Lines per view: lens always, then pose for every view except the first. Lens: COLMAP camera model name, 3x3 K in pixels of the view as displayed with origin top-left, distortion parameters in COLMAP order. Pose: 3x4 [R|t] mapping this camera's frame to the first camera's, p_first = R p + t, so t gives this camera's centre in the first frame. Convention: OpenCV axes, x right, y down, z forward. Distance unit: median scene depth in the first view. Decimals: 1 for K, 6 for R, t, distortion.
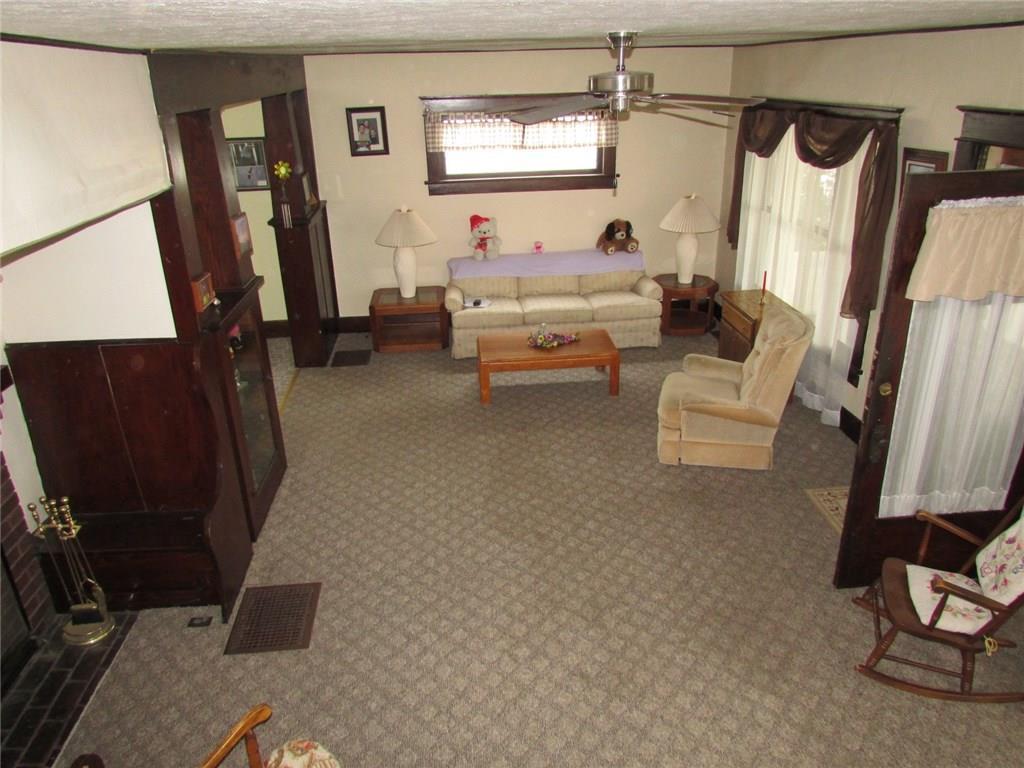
lens RADIAL K [[725.9, 0, 518.5], [0, 725.9, 384.7], [0, 0, 1]] dist [-0.024446, -0.007607]
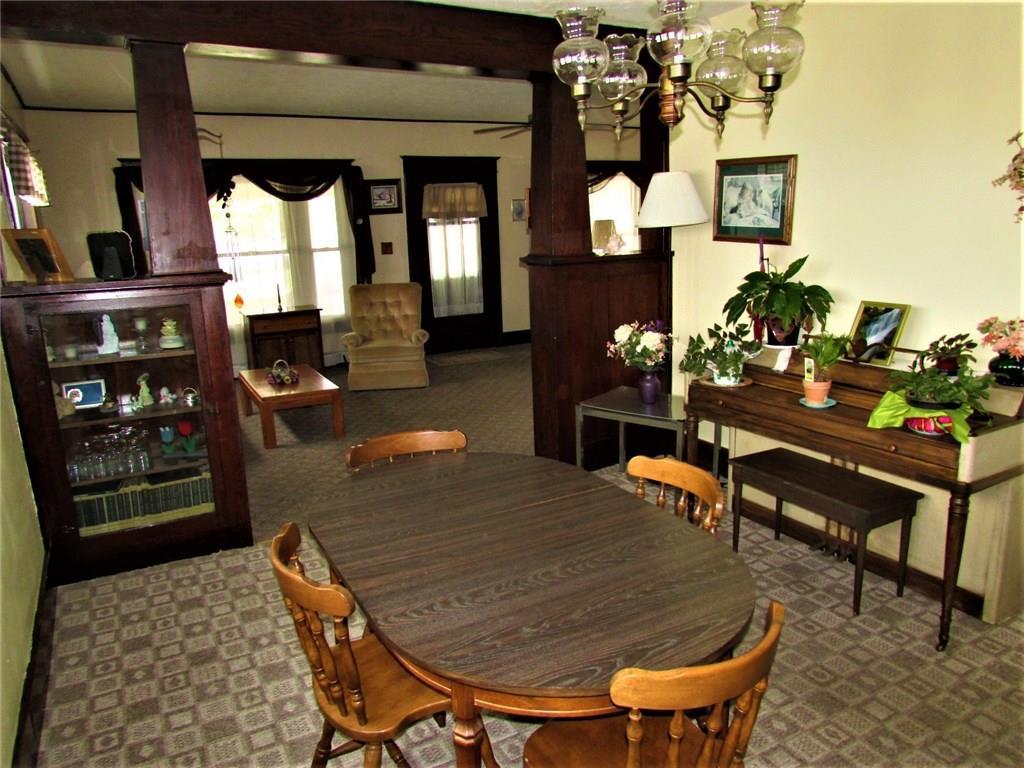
lens RADIAL K [[725.9, 0, 506.5], [0, 725.9, 383.4], [0, 0, 1]] dist [-0.024446, -0.007607]
pose [[-0.388337, -0.166537, 0.906344, -0.853448], [0.407784, 0.850940, 0.331078, -0.227010], [-0.826382, 0.498163, -0.262540, 0.925222]]
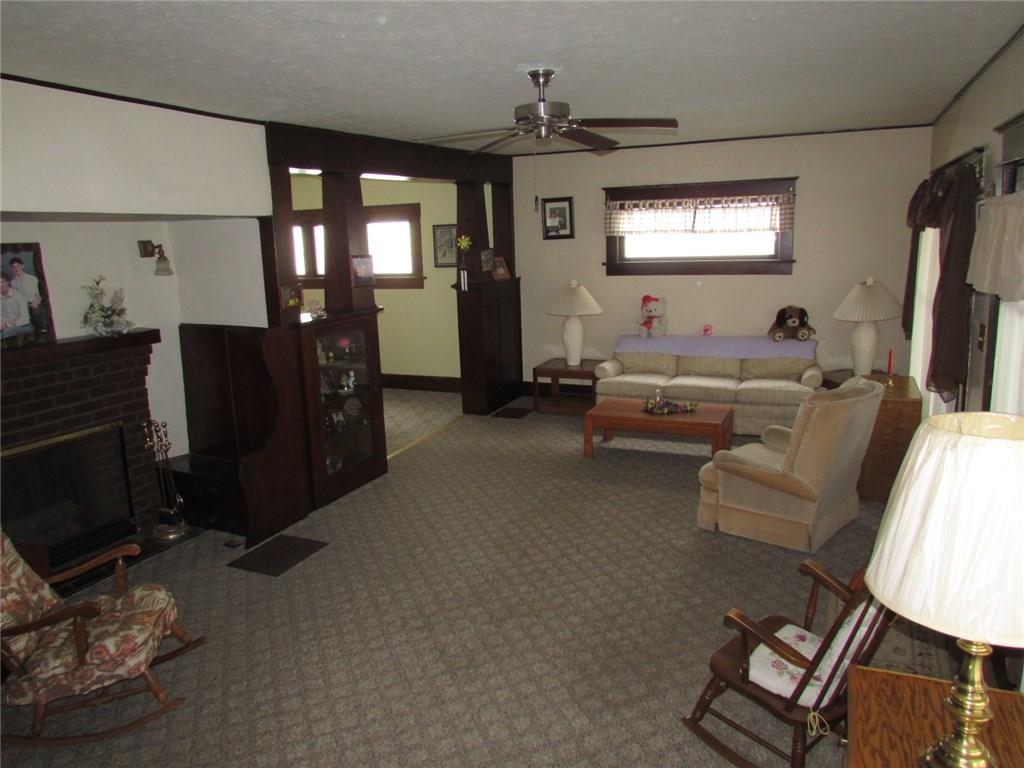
lens RADIAL K [[725.9, 0, 517.6], [0, 725.9, 387.1], [0, 0, 1]] dist [-0.024446, -0.007607]
pose [[0.871028, 0.095215, -0.481916, 0.316378], [-0.181001, 0.974220, -0.134663, 0.074990], [0.456671, 0.204522, 0.865807, 0.036659]]
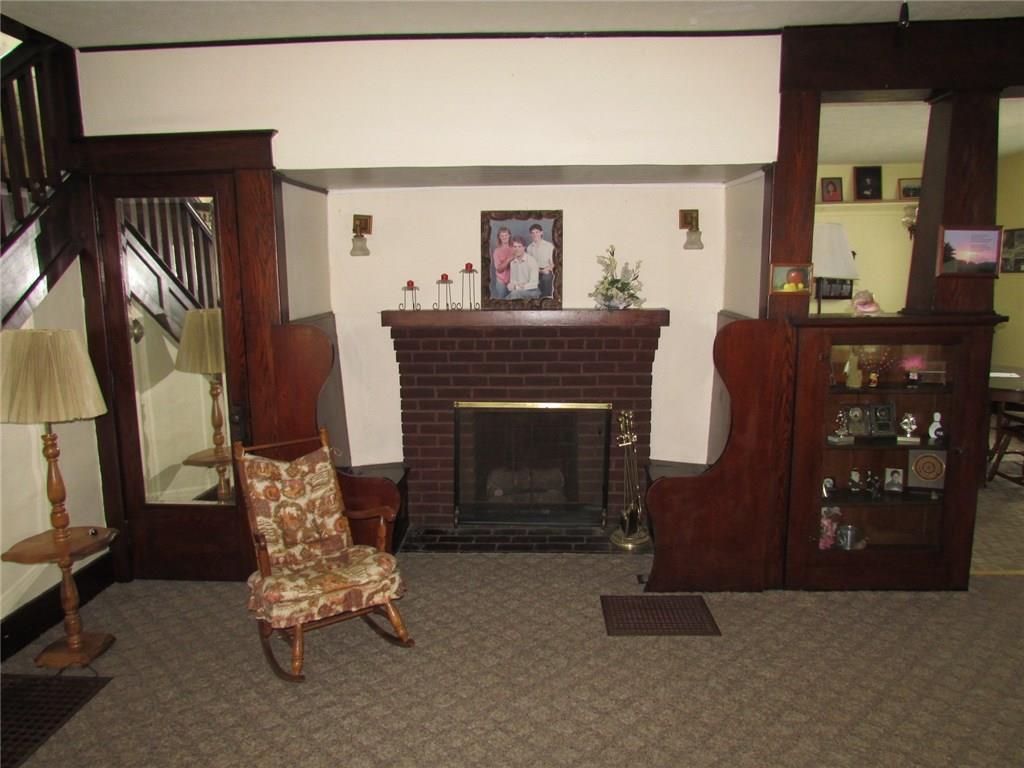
lens RADIAL K [[725.9, 0, 508.4], [0, 725.9, 389.8], [0, 0, 1]] dist [-0.024446, -0.007607]
pose [[-0.142756, 0.178758, -0.973482, 0.292959], [-0.376048, 0.900004, 0.220411, -0.037256], [0.915538, 0.397540, -0.061259, 0.421403]]
